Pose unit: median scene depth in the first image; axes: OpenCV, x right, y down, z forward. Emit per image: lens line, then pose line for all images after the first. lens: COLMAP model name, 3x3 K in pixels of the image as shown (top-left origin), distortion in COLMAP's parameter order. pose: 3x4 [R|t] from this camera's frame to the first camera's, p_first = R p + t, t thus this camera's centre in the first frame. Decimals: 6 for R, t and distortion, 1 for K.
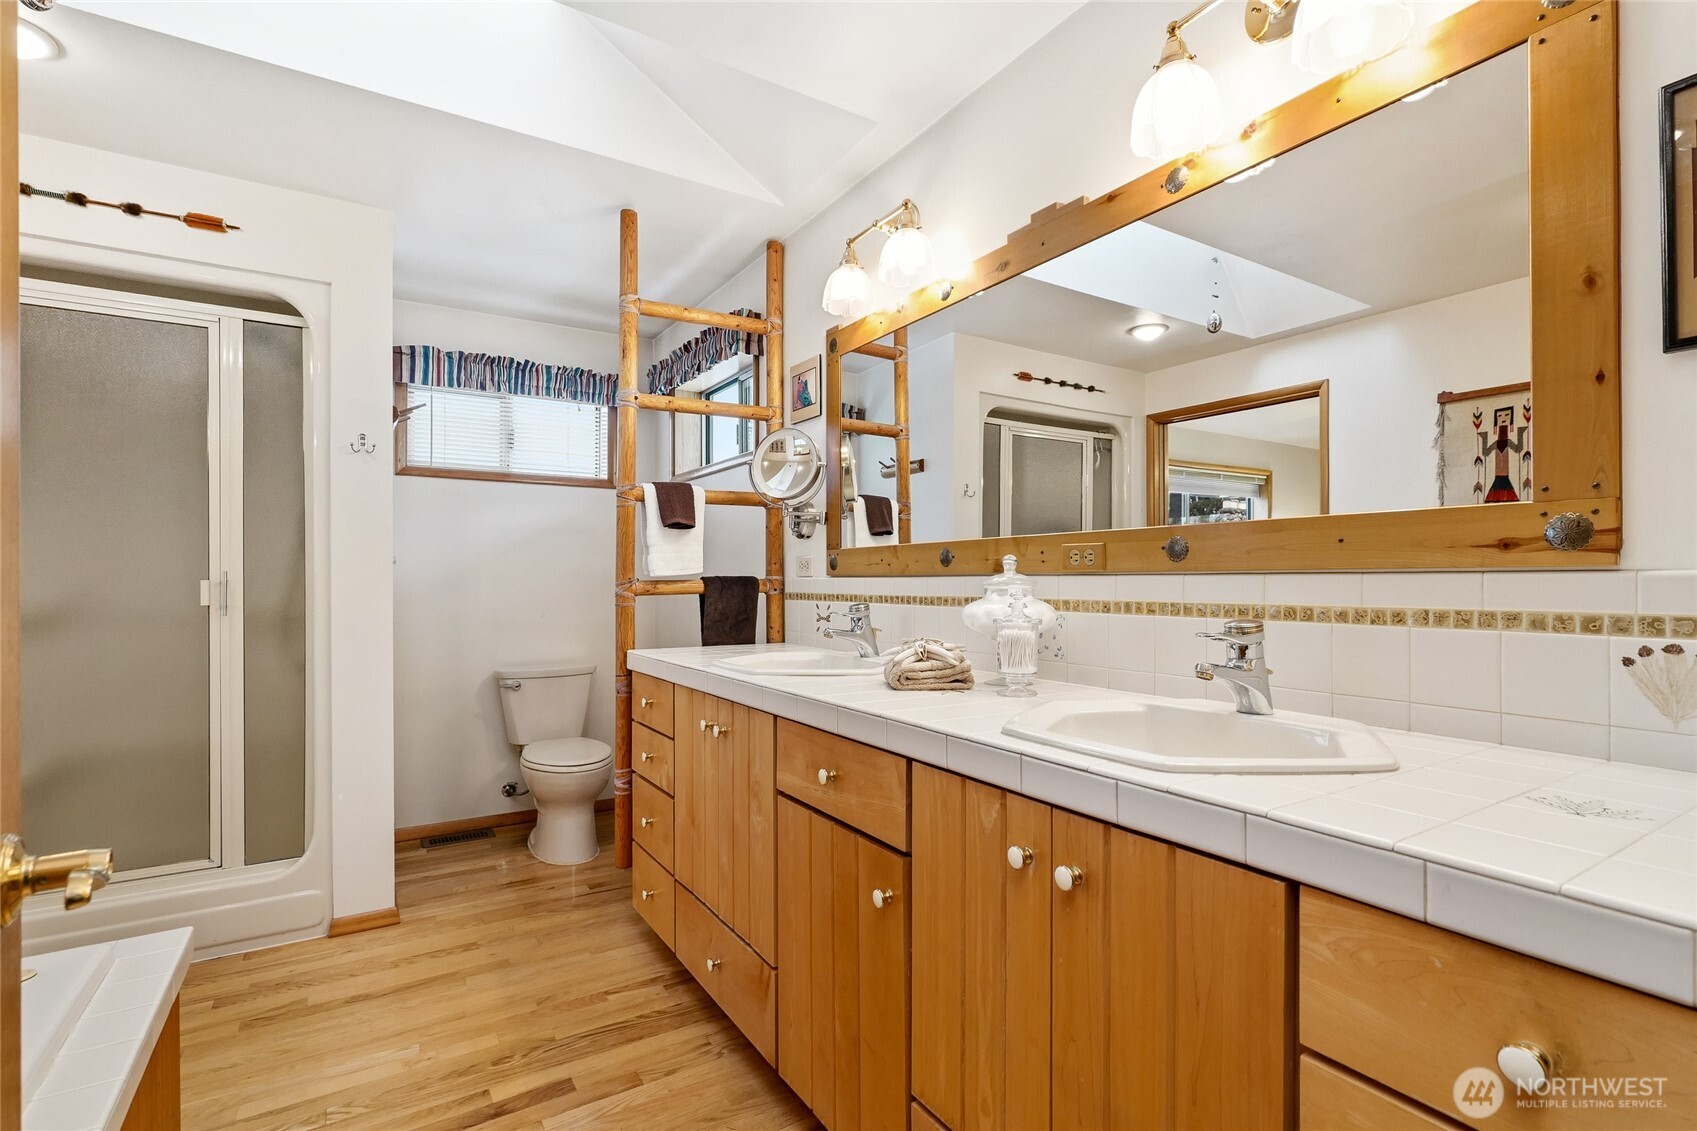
lens RADIAL K [[792.3, 0, 848.8], [0, 792.3, 579.7], [0, 0, 1]] dist [0.000599, -0.000034]
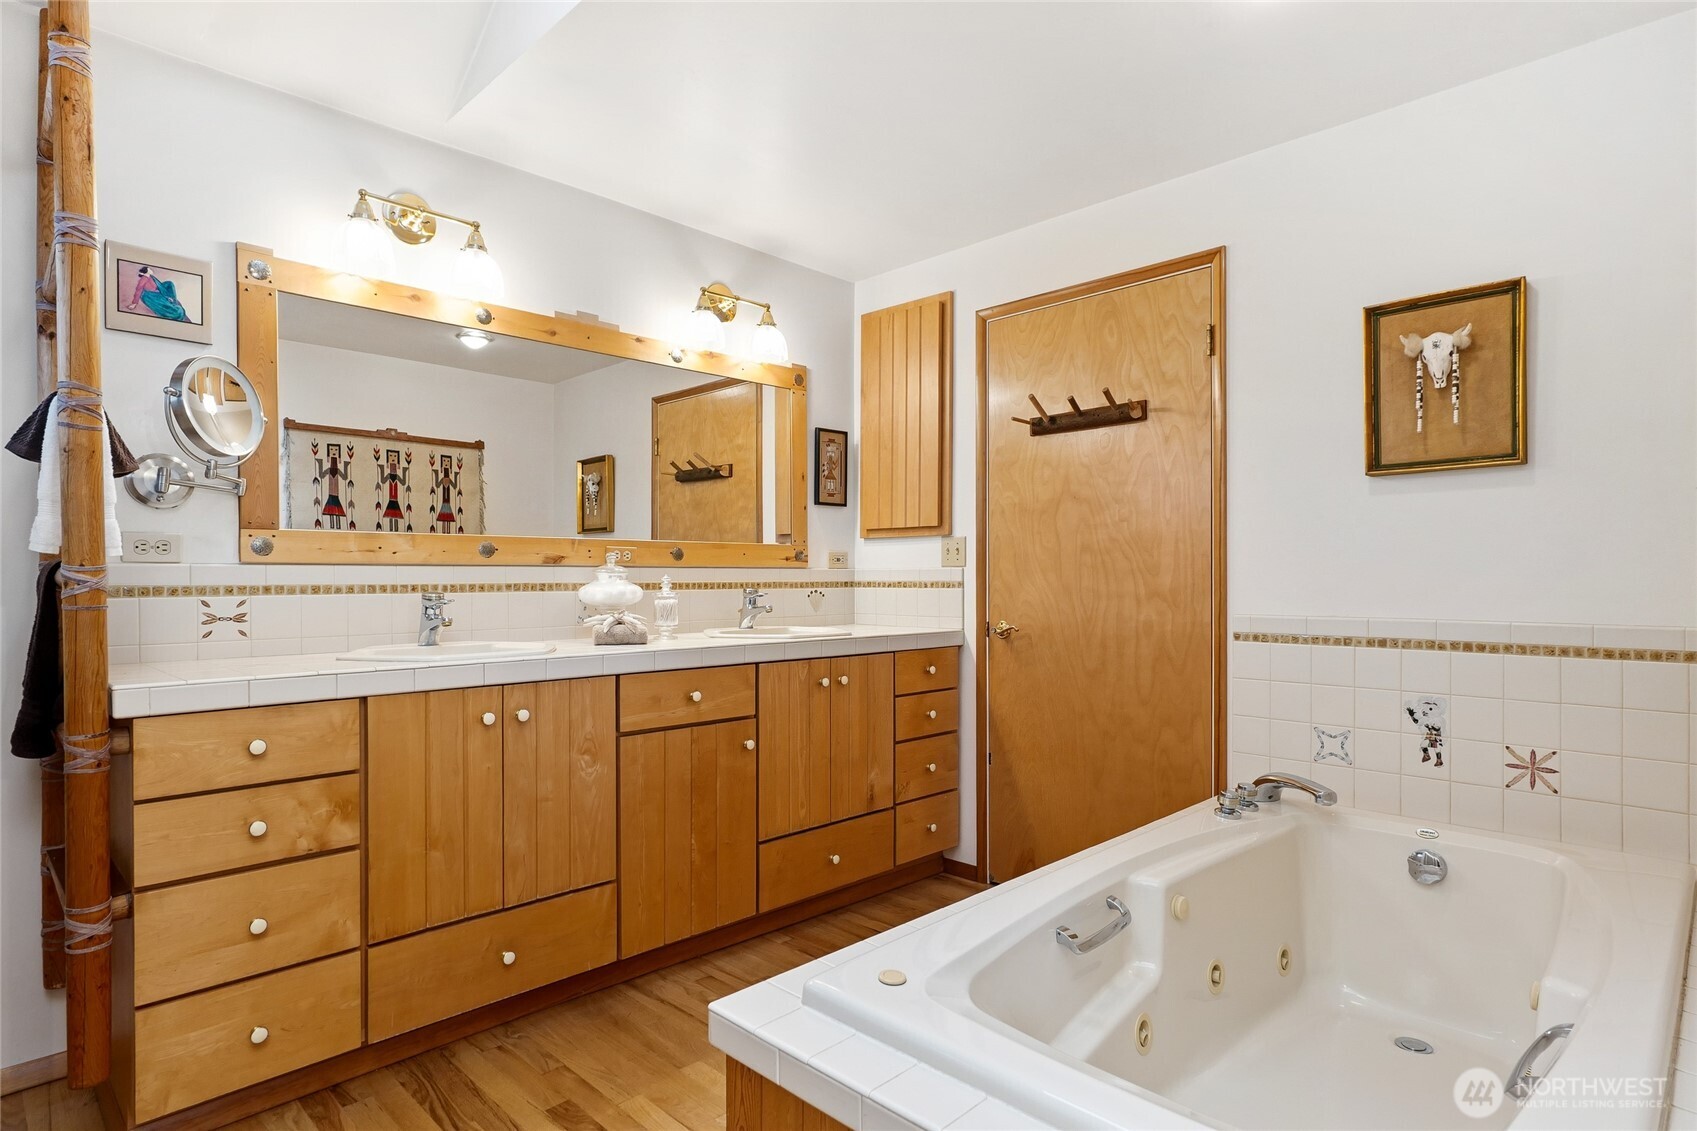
lens RADIAL K [[890.1, 0, 848.5], [0, 890.1, 565.5], [0, 0, 1]] dist [0.001162, 0.000677]
pose [[-0.223876, 0.015938, 0.974487, -0.978760], [0.002819, 0.999873, -0.015705, 0.013033], [-0.974614, -0.000769, -0.223892, 0.608901]]
